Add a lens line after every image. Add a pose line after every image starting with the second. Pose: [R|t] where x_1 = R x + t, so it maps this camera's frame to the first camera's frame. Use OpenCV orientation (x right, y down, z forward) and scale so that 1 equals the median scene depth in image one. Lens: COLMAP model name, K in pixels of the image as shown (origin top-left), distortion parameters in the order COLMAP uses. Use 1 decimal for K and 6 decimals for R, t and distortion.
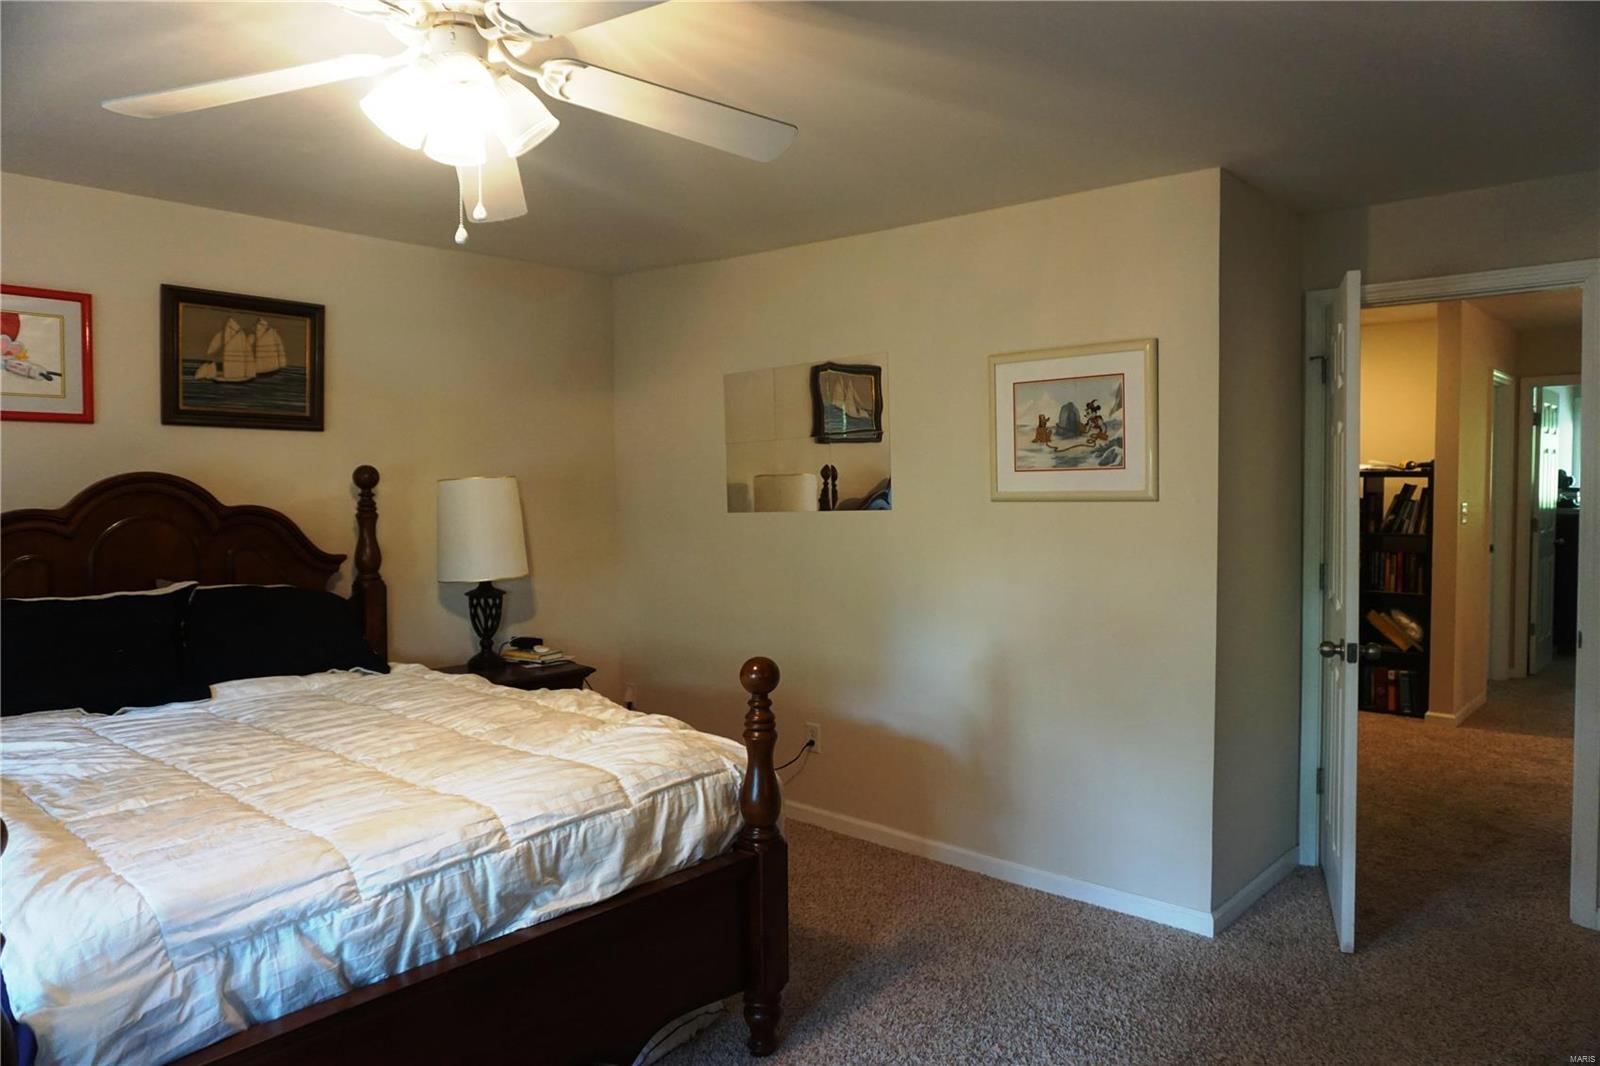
lens RADIAL K [[1104.2, 0, 800.0], [0, 1104.2, 533.0], [0, 0, 1]] dist [0.002677, 0.000765]
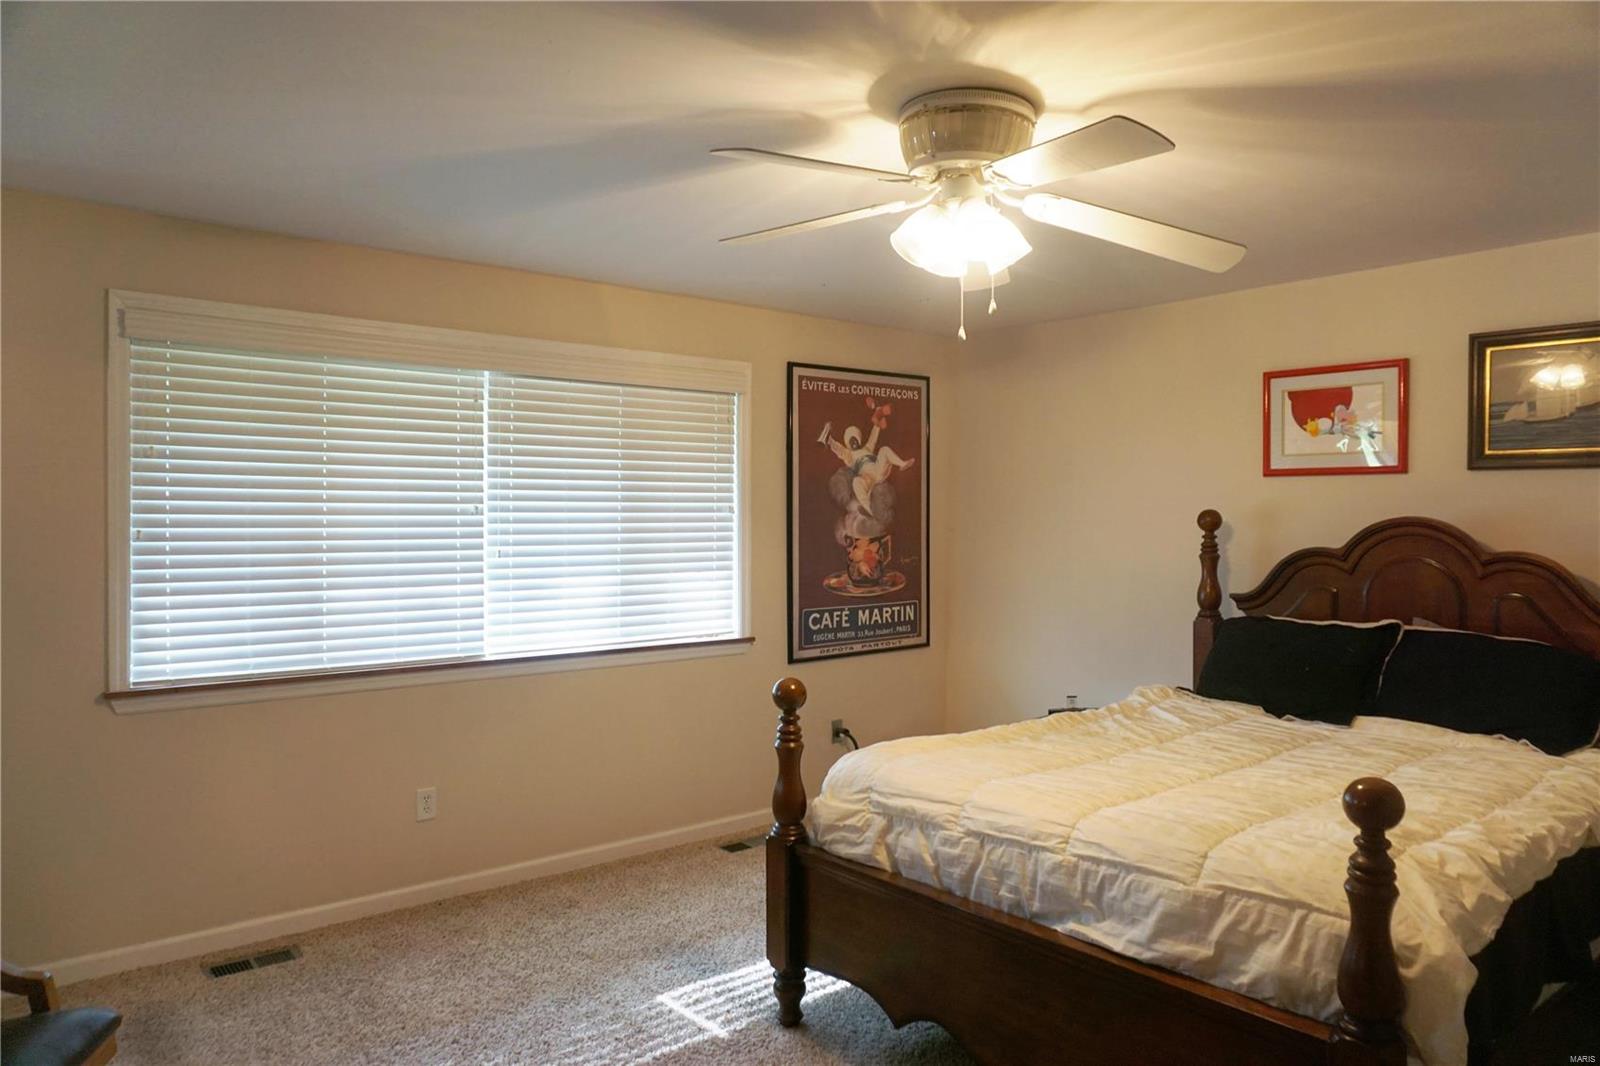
lens RADIAL K [[1104.2, 0, 800.0], [0, 1104.2, 533.0], [0, 0, 1]] dist [0.002677, 0.000765]
pose [[-0.164287, 0.012941, -0.986328, 0.761382], [-0.052943, 0.998357, 0.021918, -0.042181], [0.984991, 0.055820, -0.163332, 0.791492]]
